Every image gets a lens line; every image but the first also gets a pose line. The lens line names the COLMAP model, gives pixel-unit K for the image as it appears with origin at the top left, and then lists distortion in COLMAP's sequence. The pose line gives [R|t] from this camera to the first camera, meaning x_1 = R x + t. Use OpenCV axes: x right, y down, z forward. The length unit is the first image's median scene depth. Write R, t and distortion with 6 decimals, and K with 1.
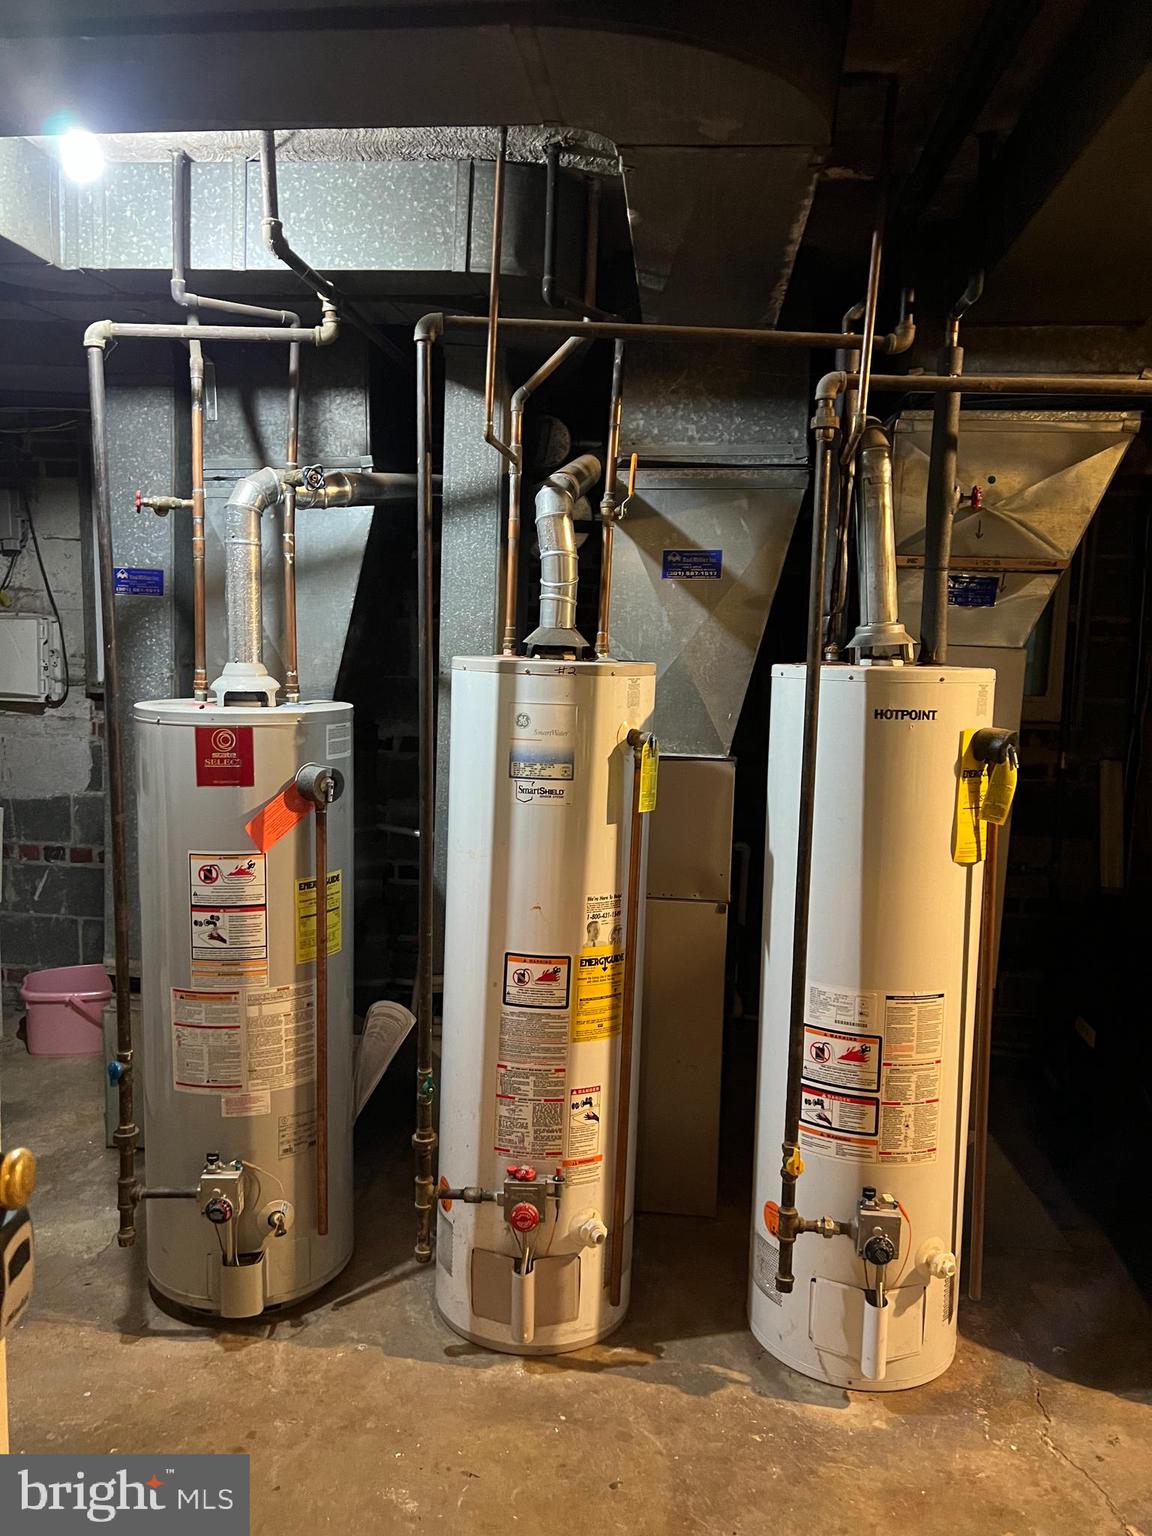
lens RADIAL K [[1165.3, 0, 576.0], [0, 1165.3, 766.8], [0, 0, 1]] dist [0.012055, 0.002811]
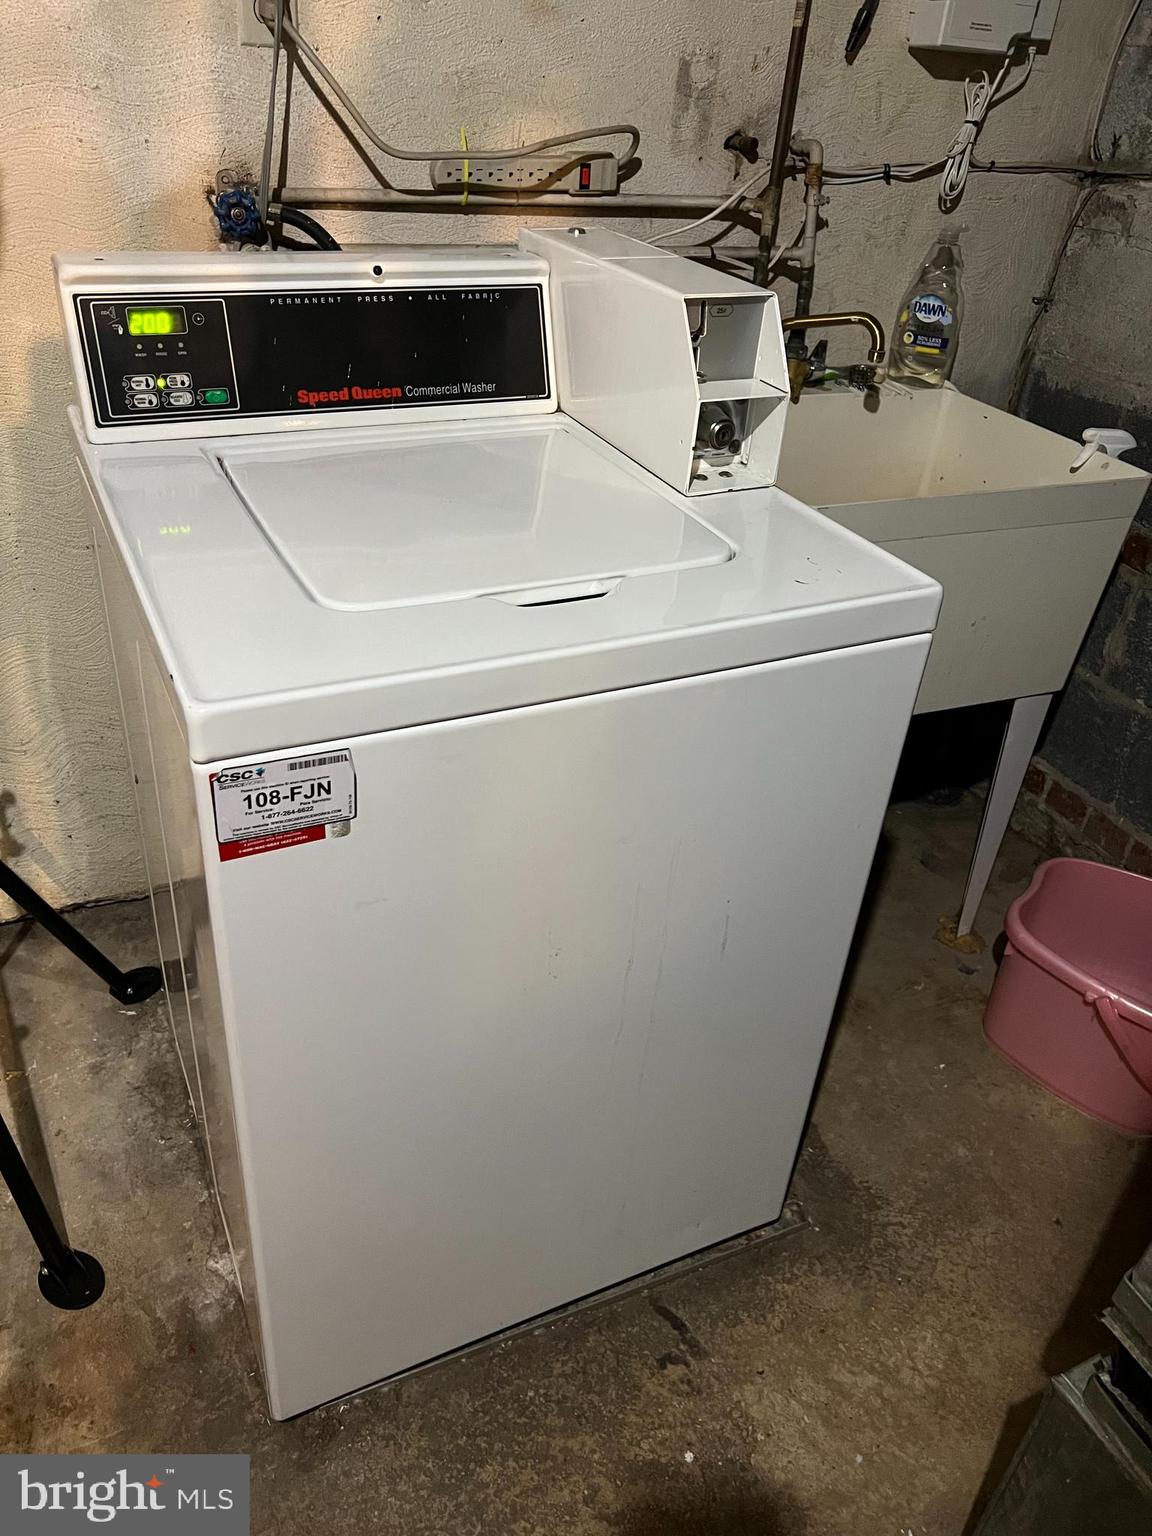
lens RADIAL K [[1165.3, 0, 575.1], [0, 1165.3, 767.0], [0, 0, 1]] dist [0.012055, 0.002811]
pose [[0.520517, 0.476947, -0.708226, -0.283223], [-0.158553, 0.869013, 0.468698, -0.026258], [0.839001, -0.131674, 0.527957, 0.654869]]
